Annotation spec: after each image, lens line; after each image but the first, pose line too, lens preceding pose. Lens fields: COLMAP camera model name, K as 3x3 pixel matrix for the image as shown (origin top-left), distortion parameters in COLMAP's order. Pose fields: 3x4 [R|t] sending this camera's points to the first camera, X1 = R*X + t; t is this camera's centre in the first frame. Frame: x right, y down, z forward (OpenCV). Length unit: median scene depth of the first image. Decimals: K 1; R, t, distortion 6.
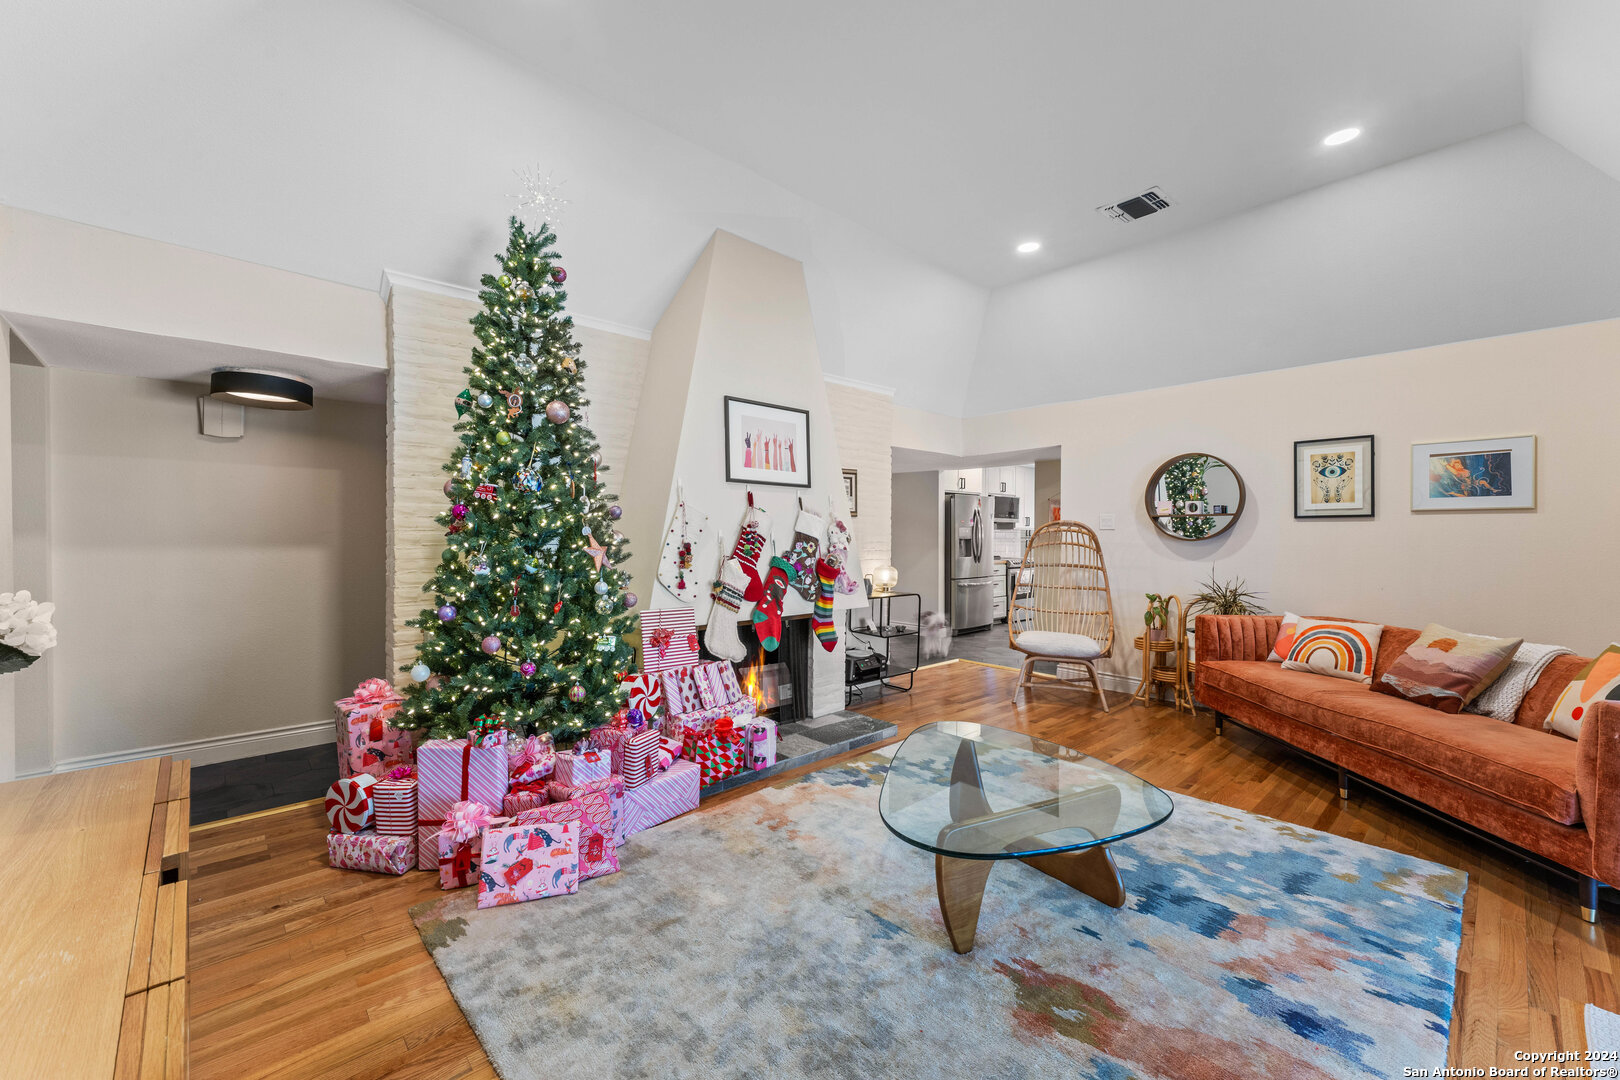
lens RADIAL K [[650.9, 0, 832.6], [0, 650.9, 536.1], [0, 0, 1]] dist [0.001130, -0.000047]
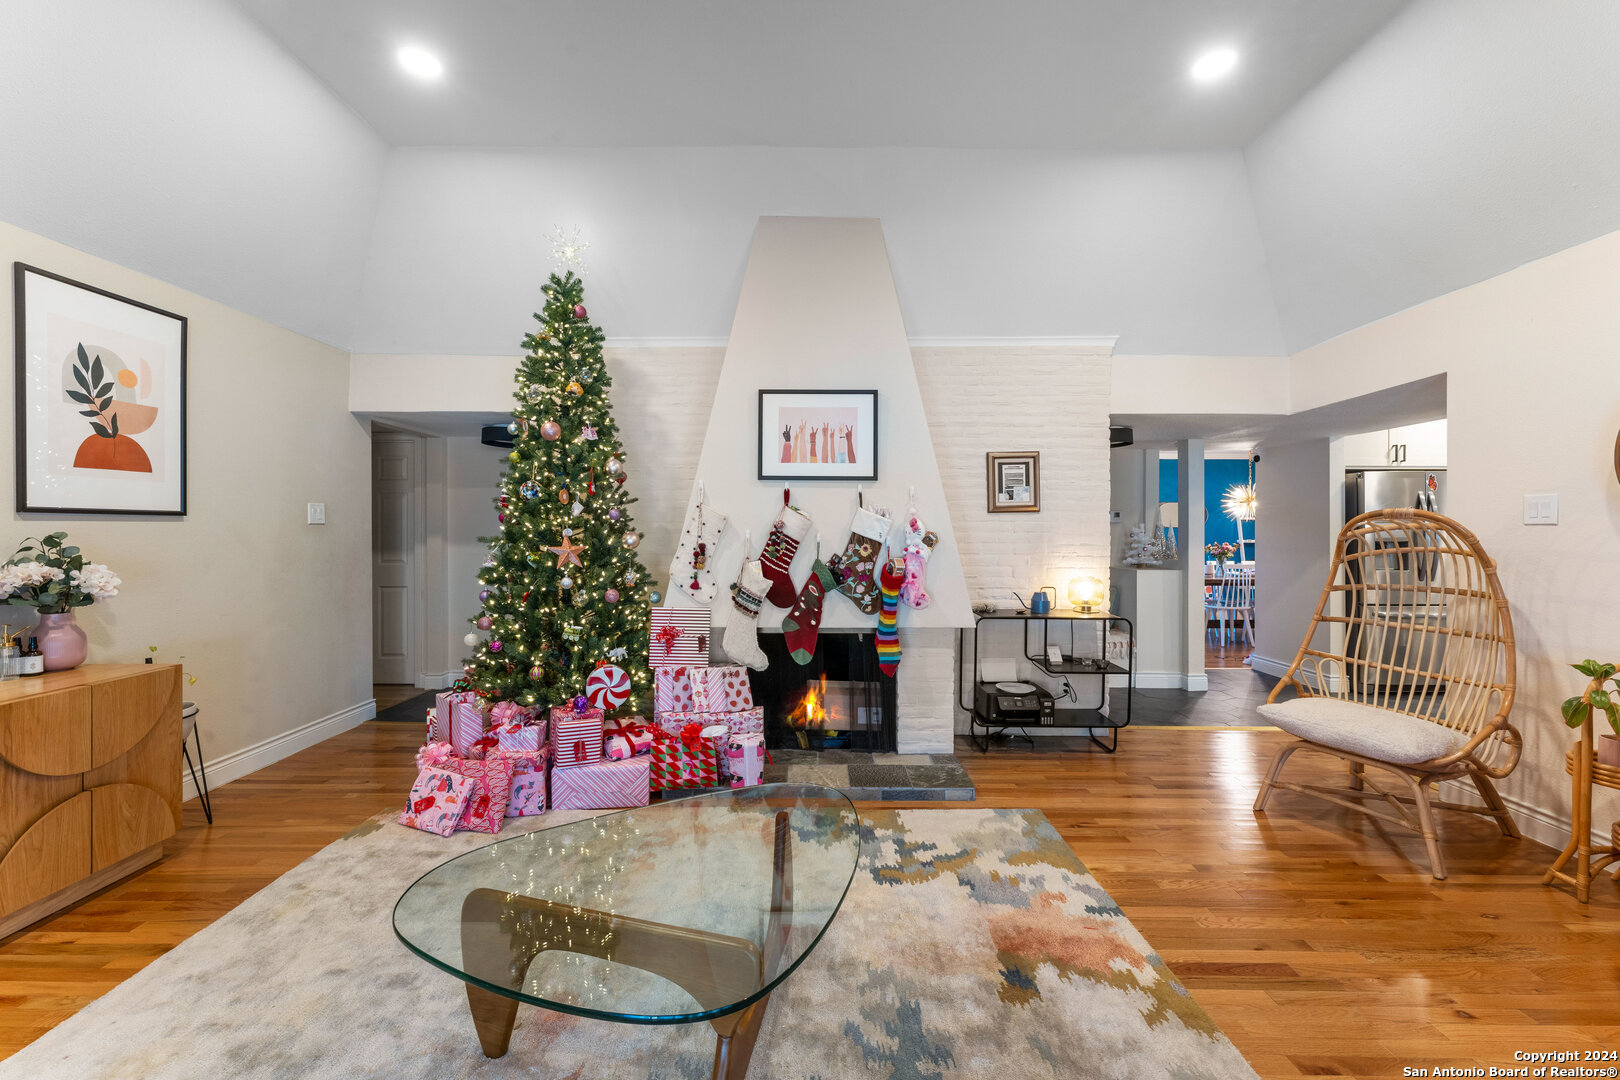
lens RADIAL K [[650.9, 0, 832.6], [0, 650.9, 536.1], [0, 0, 1]] dist [0.001130, -0.000047]
pose [[0.718932, -0.000548, -0.695080, 0.546212], [-0.000521, 0.999999, -0.001327, -0.000028], [0.695080, 0.001316, 0.718931, 0.370063]]
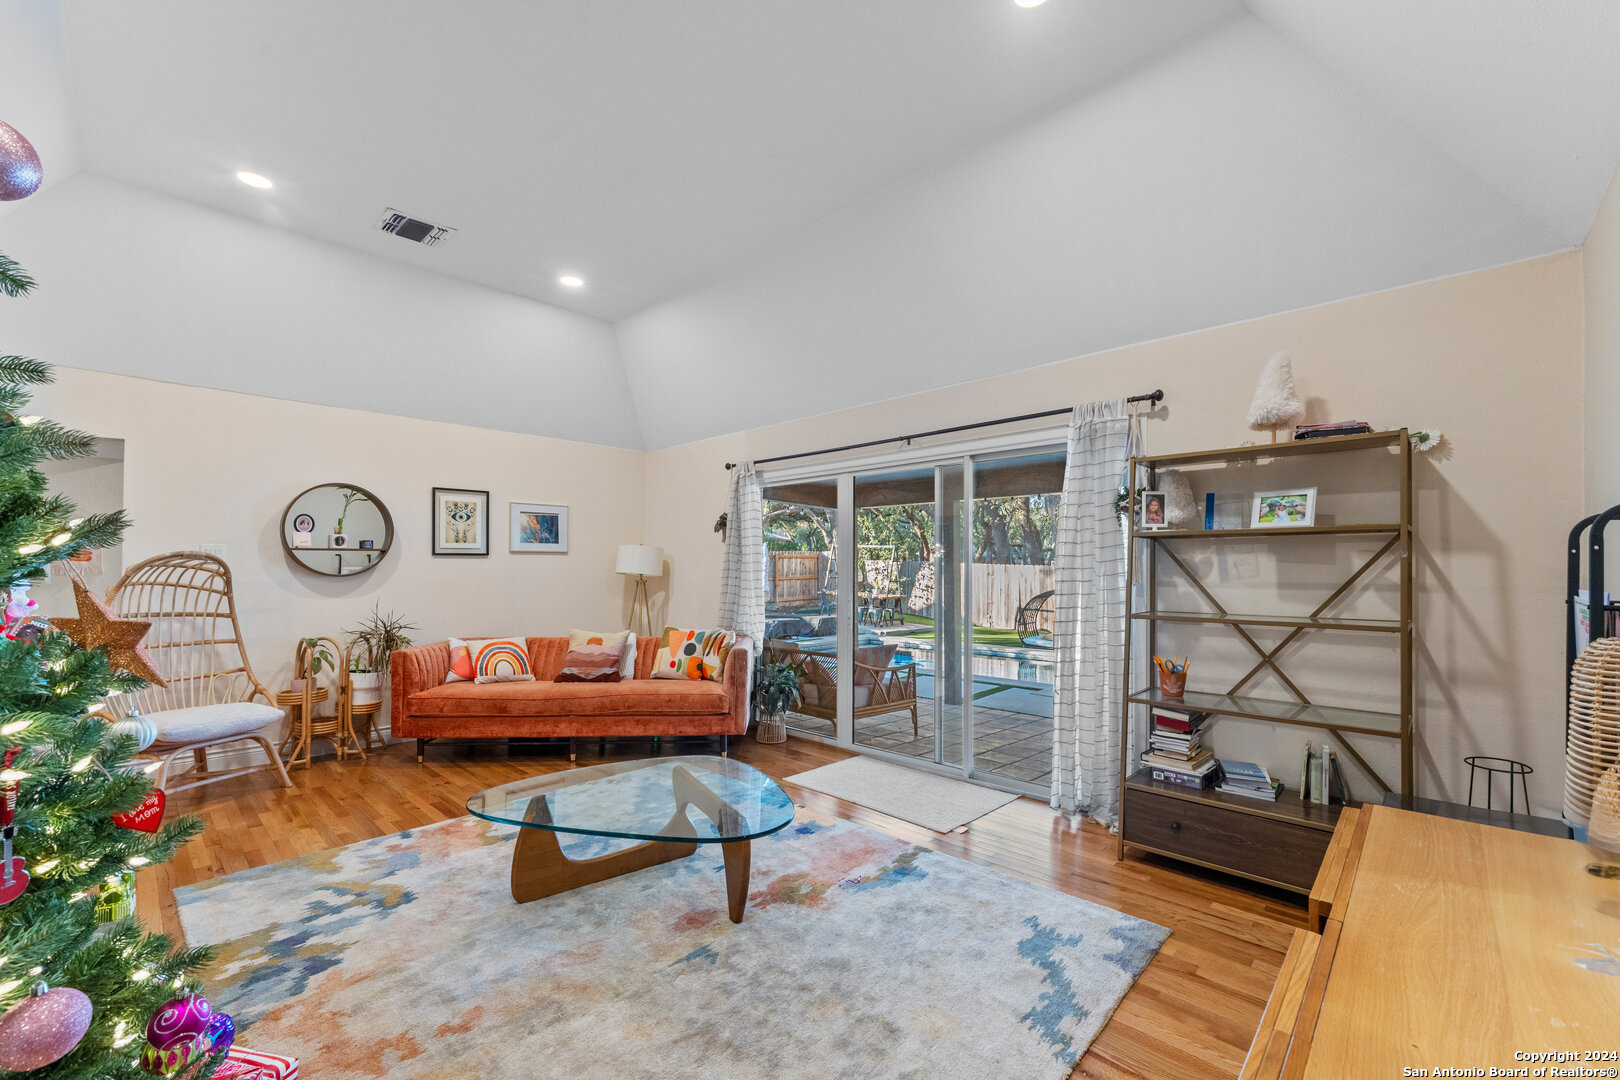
lens RADIAL K [[649.5, 0, 801.4], [0, 649.5, 564.7], [0, 0, 1]] dist [-0.000580, -0.000013]
pose [[-0.021737, 0.002018, 0.999762, -0.516522], [0.002521, 0.999995, -0.001964, -0.008027], [-0.999761, 0.002477, -0.021742, 0.466274]]
